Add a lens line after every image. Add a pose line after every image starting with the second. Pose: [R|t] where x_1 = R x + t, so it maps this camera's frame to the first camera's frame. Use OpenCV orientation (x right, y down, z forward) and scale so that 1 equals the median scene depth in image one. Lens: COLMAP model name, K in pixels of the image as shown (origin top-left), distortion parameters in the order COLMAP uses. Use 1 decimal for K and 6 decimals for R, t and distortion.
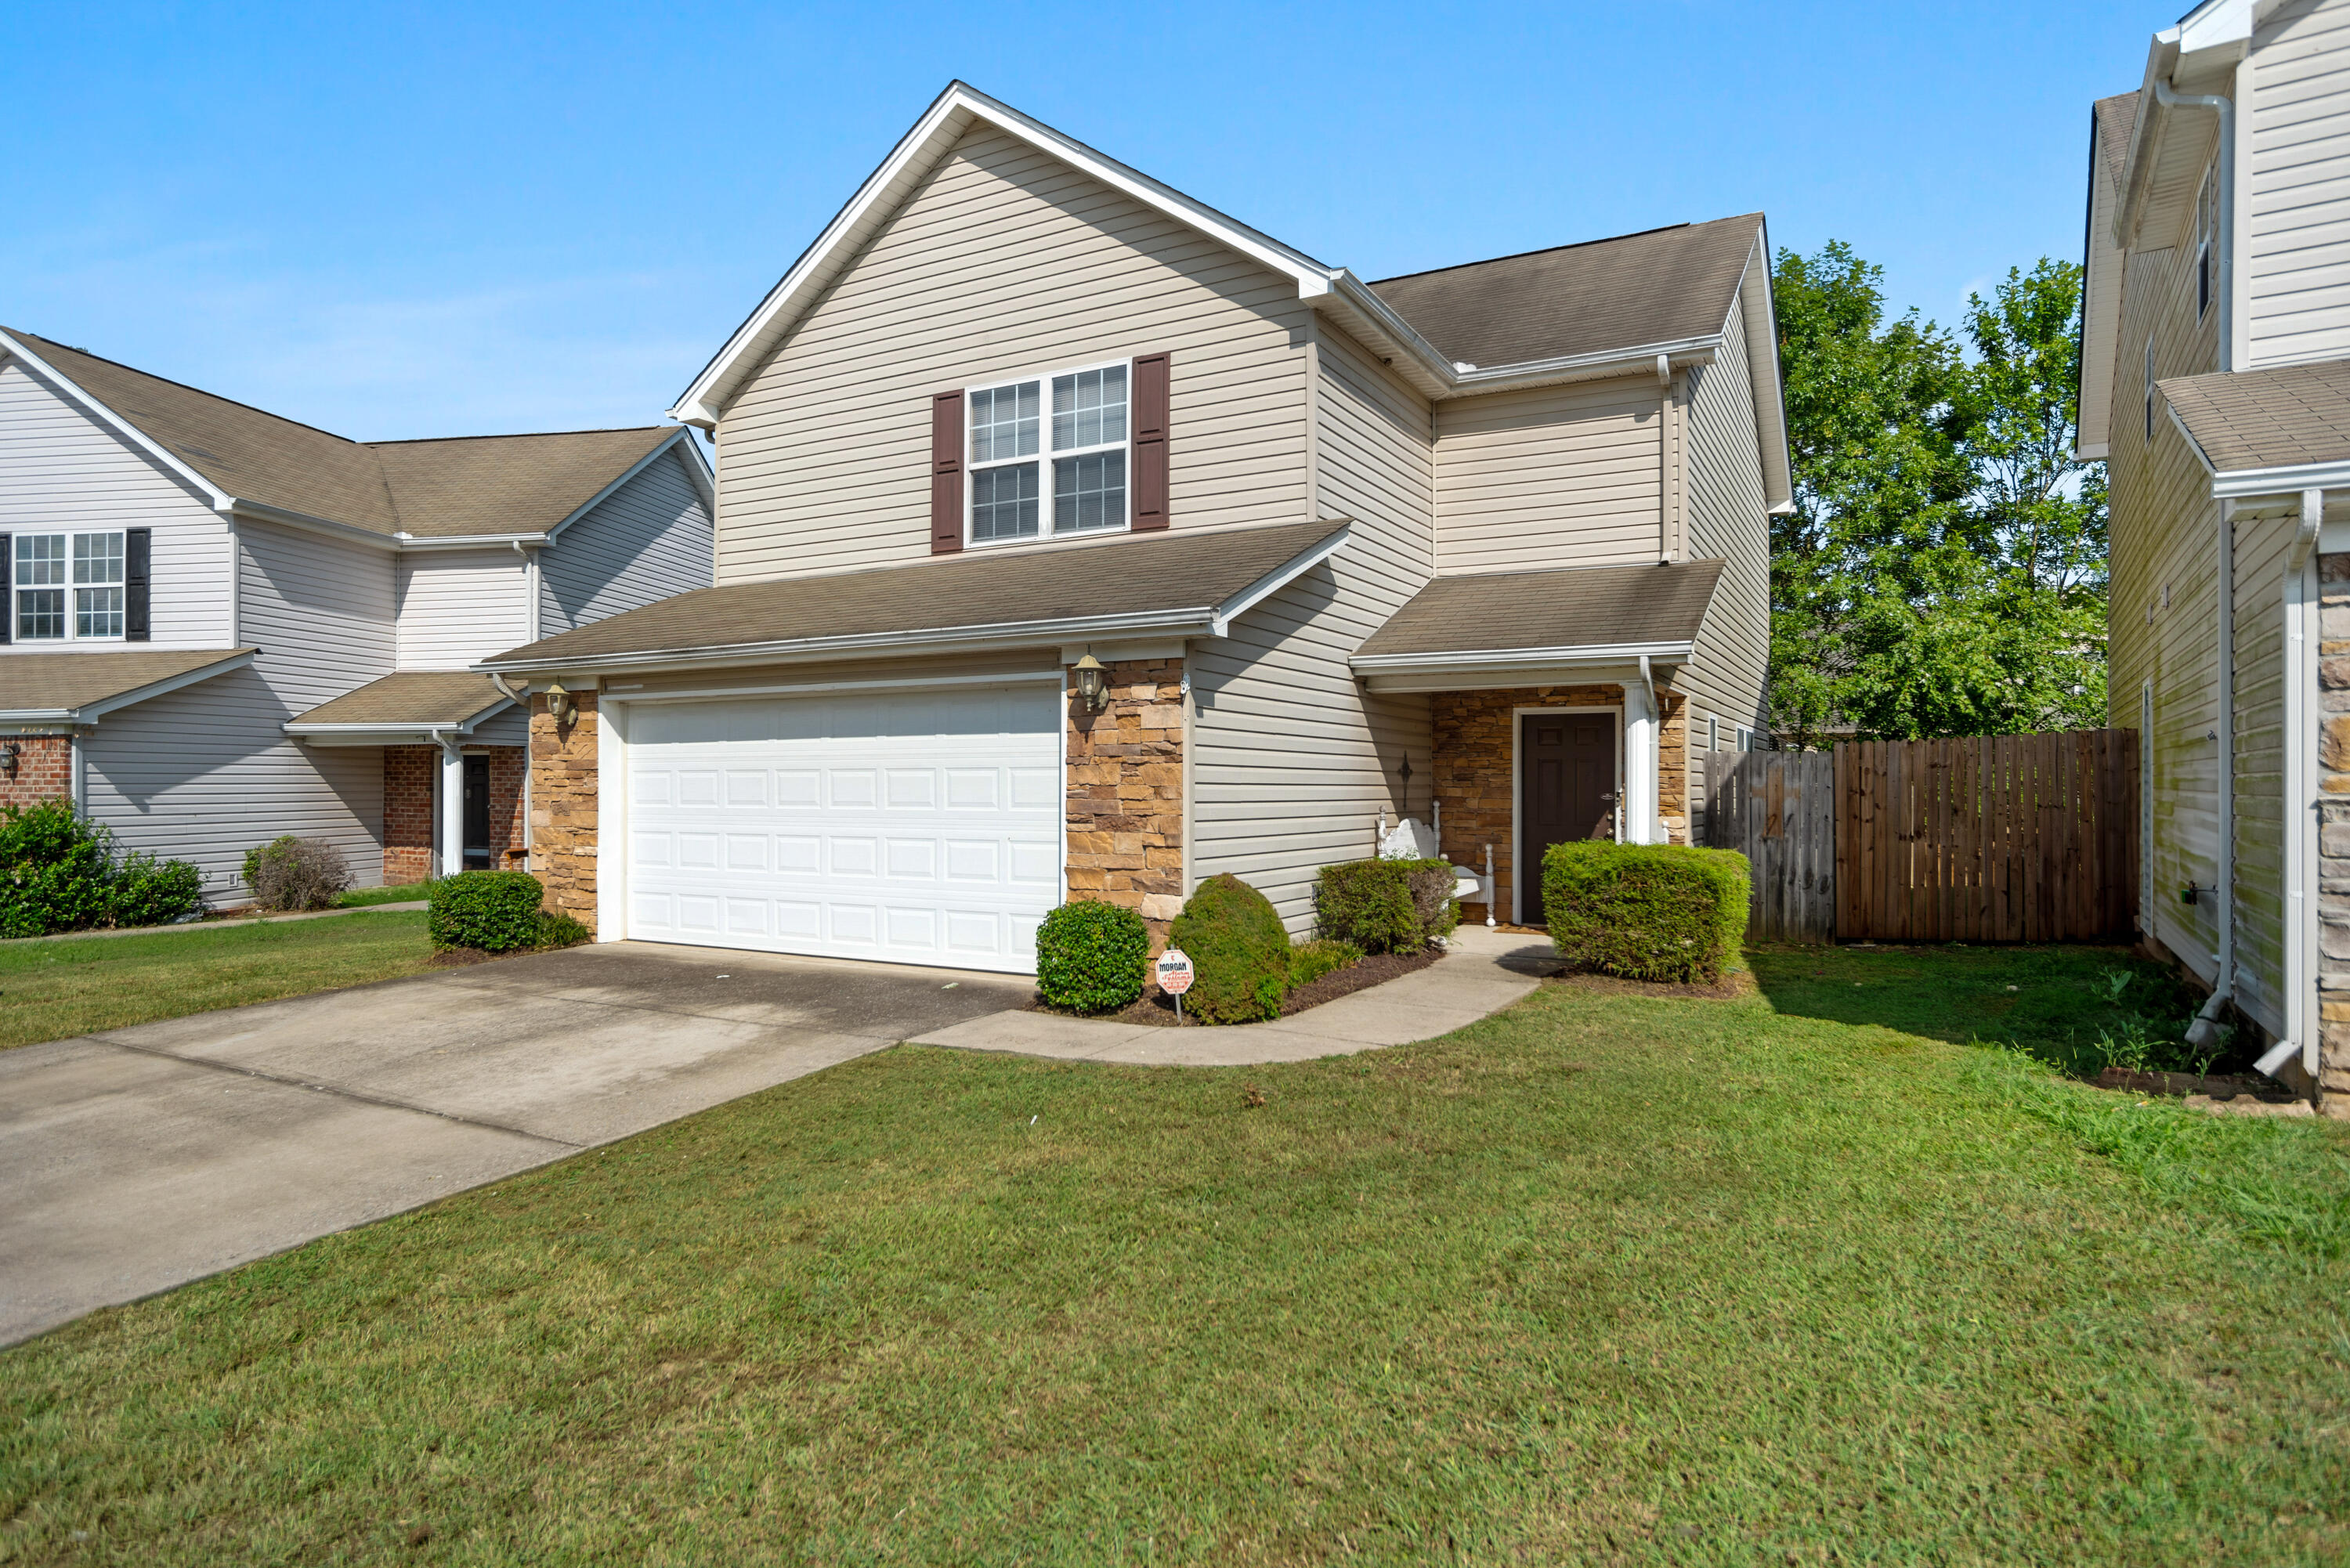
lens RADIAL K [[1328.6, 0, 1175.0], [0, 1328.6, 784.0], [0, 0, 1]] dist [-0.039899, 0.032480]
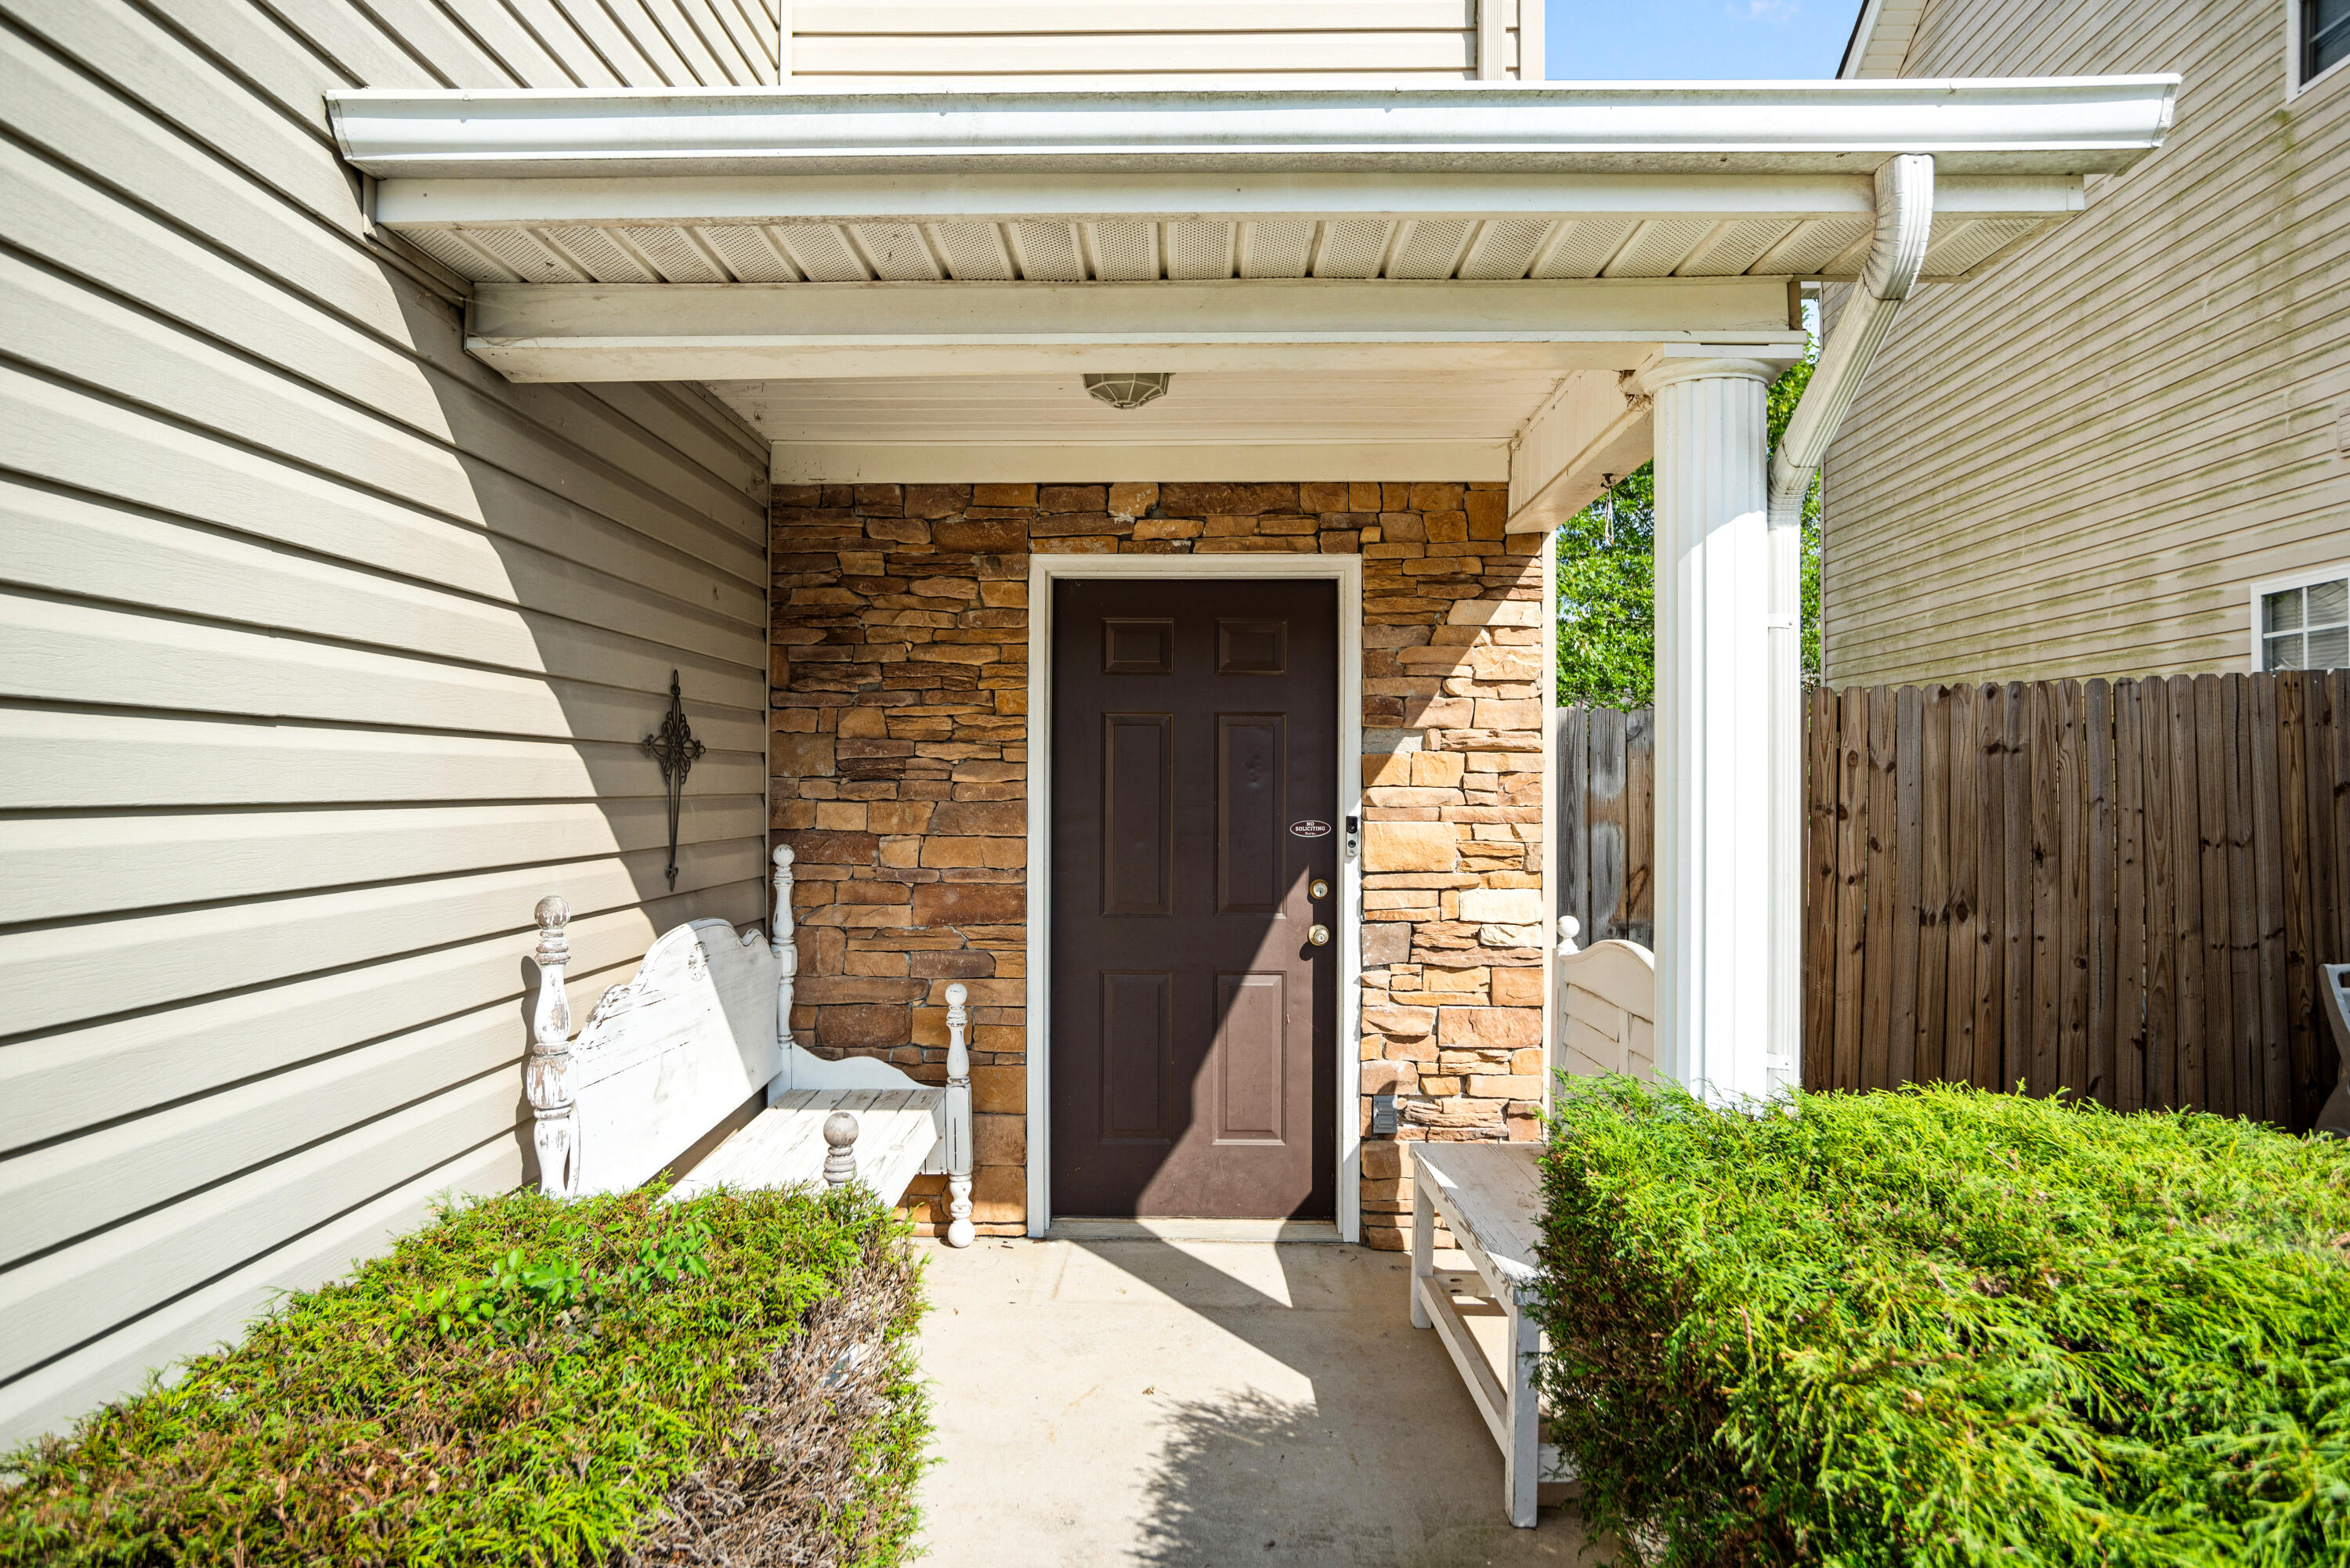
lens RADIAL K [[1380.1, 0, 1175.0], [0, 1380.1, 784.0], [0, 0, 1]] dist [-0.018593, 0.001526]
pose [[0.878013, 0.001747, 0.478634, 0.138006], [-0.000714, 0.999997, -0.002341, -0.001153], [-0.478637, 0.001714, 0.878011, 0.754303]]
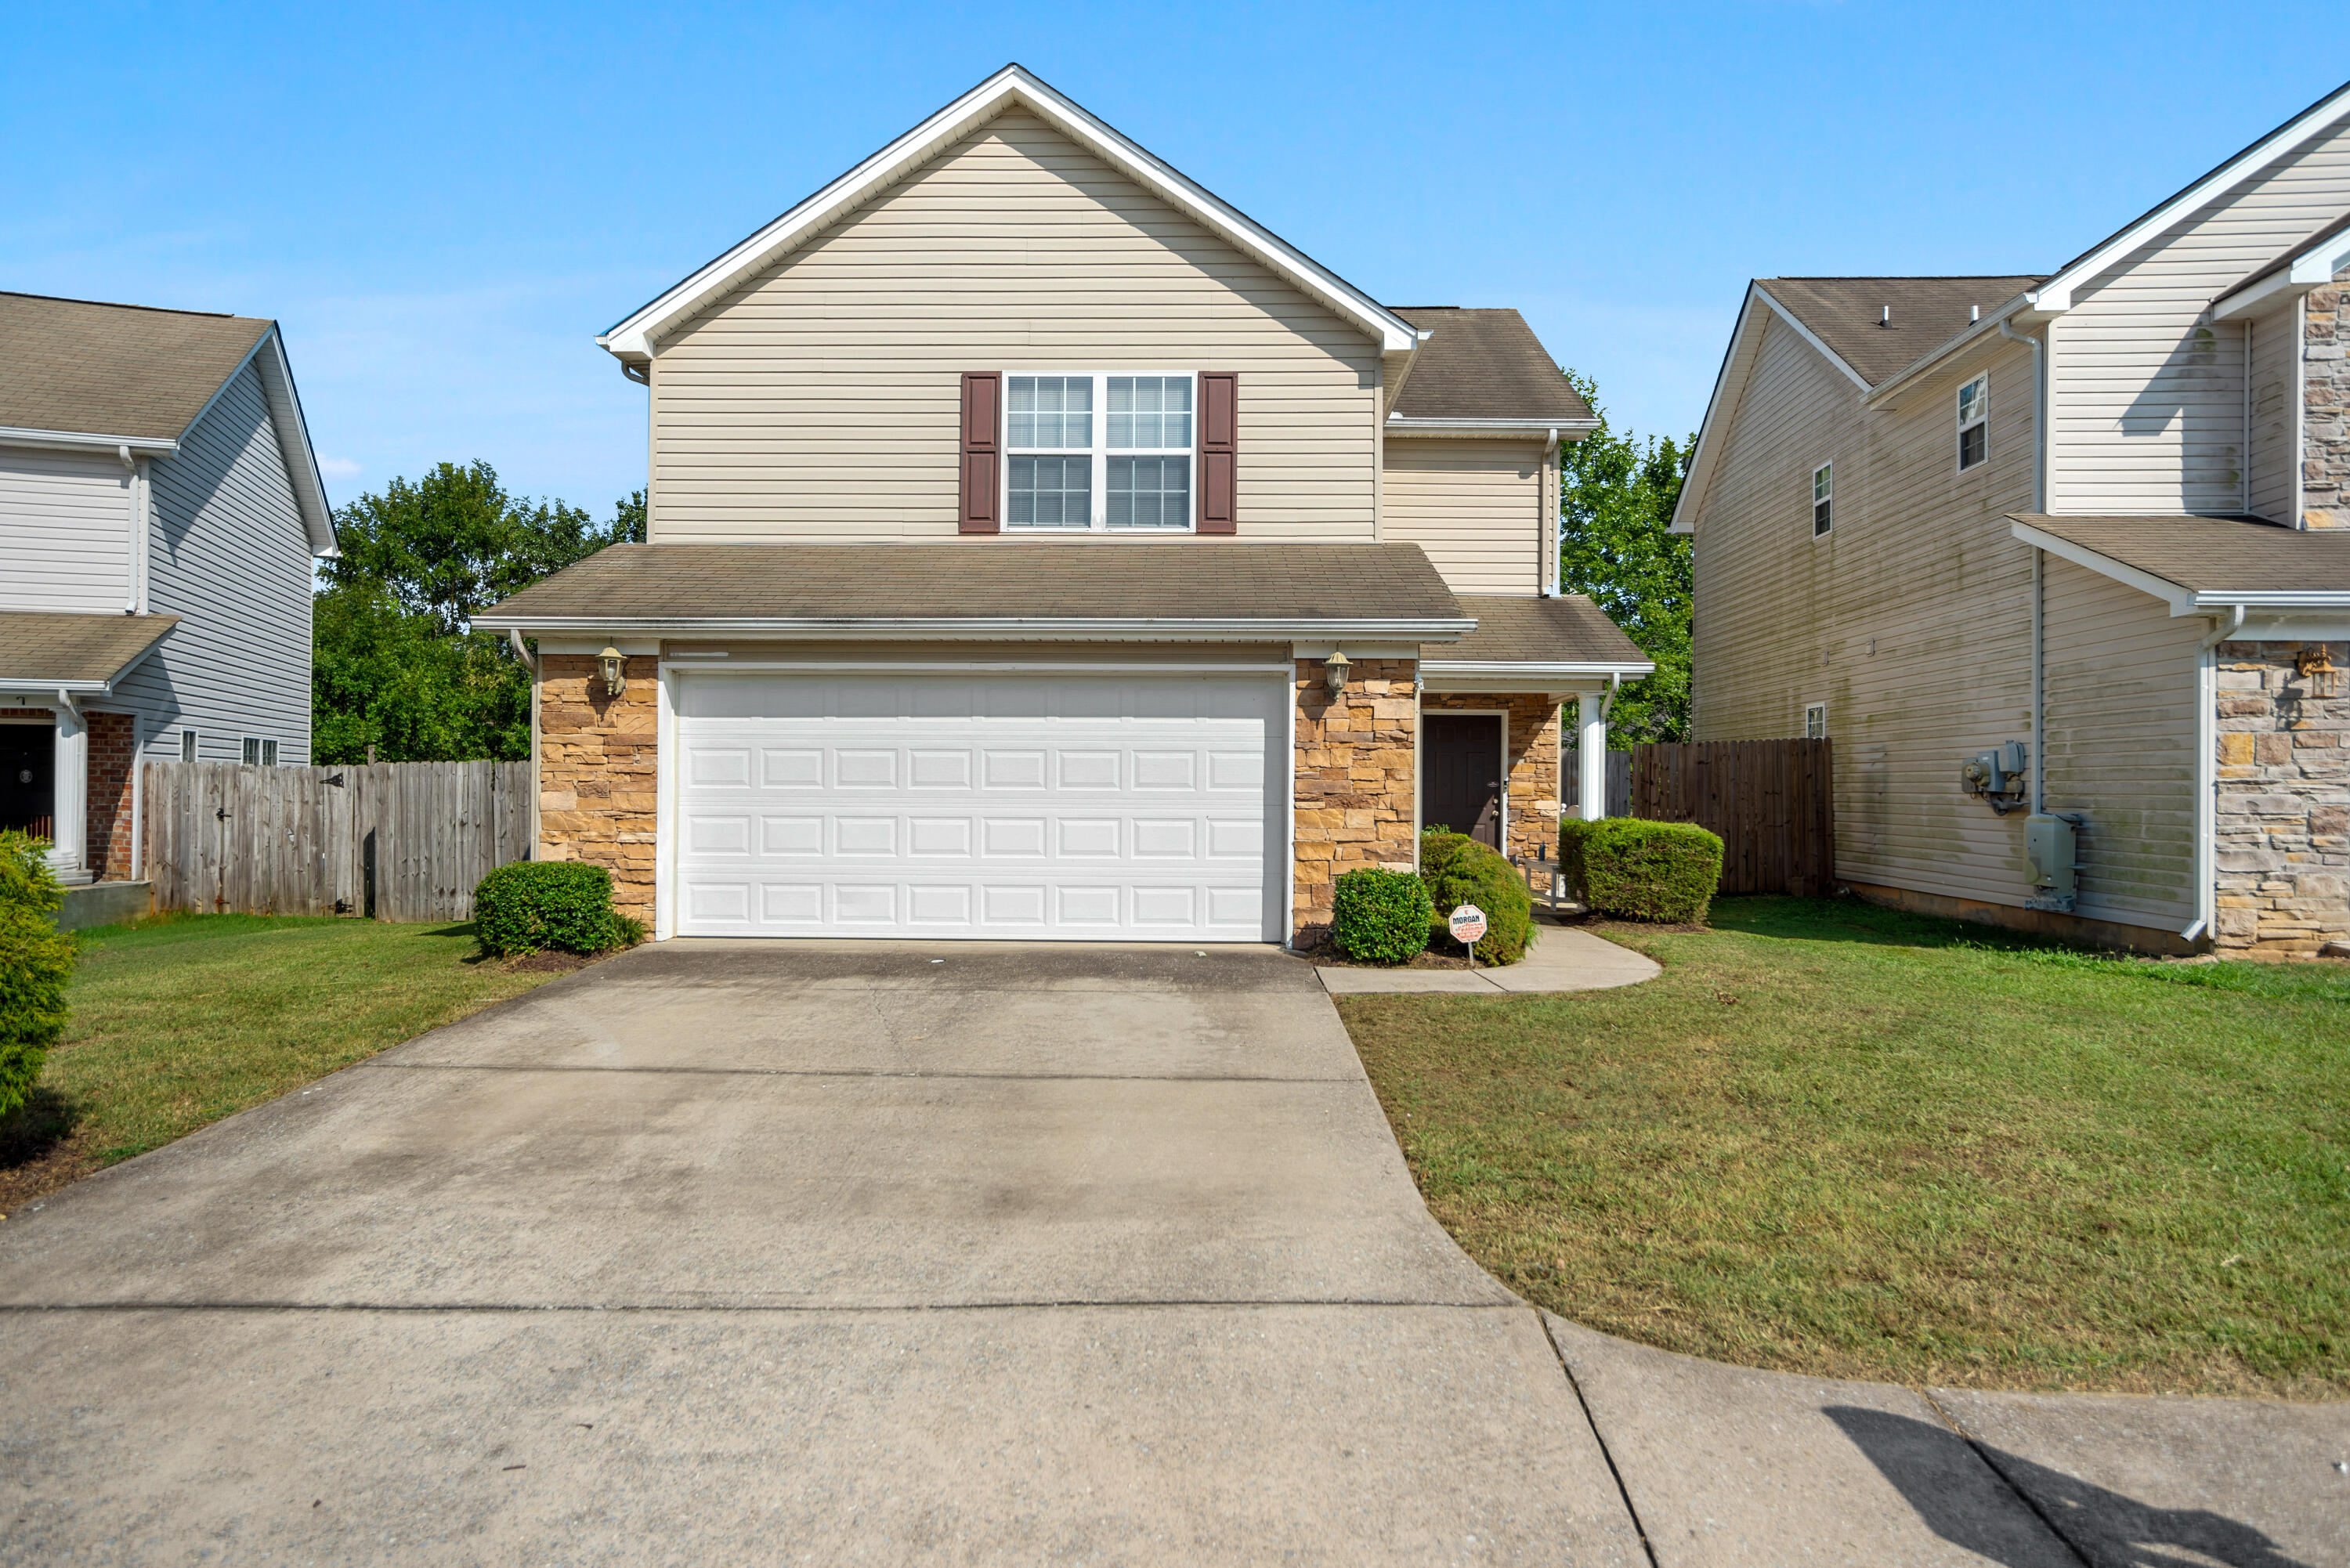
lens RADIAL K [[1380.1, 0, 1175.0], [0, 1380.1, 784.0], [0, 0, 1]] dist [-0.018593, 0.001526]
pose [[0.883126, 0.006744, 0.469087, -0.556389], [-0.007386, 0.999973, -0.000470, 0.012668], [-0.469077, -0.003049, 0.883152, 0.021211]]
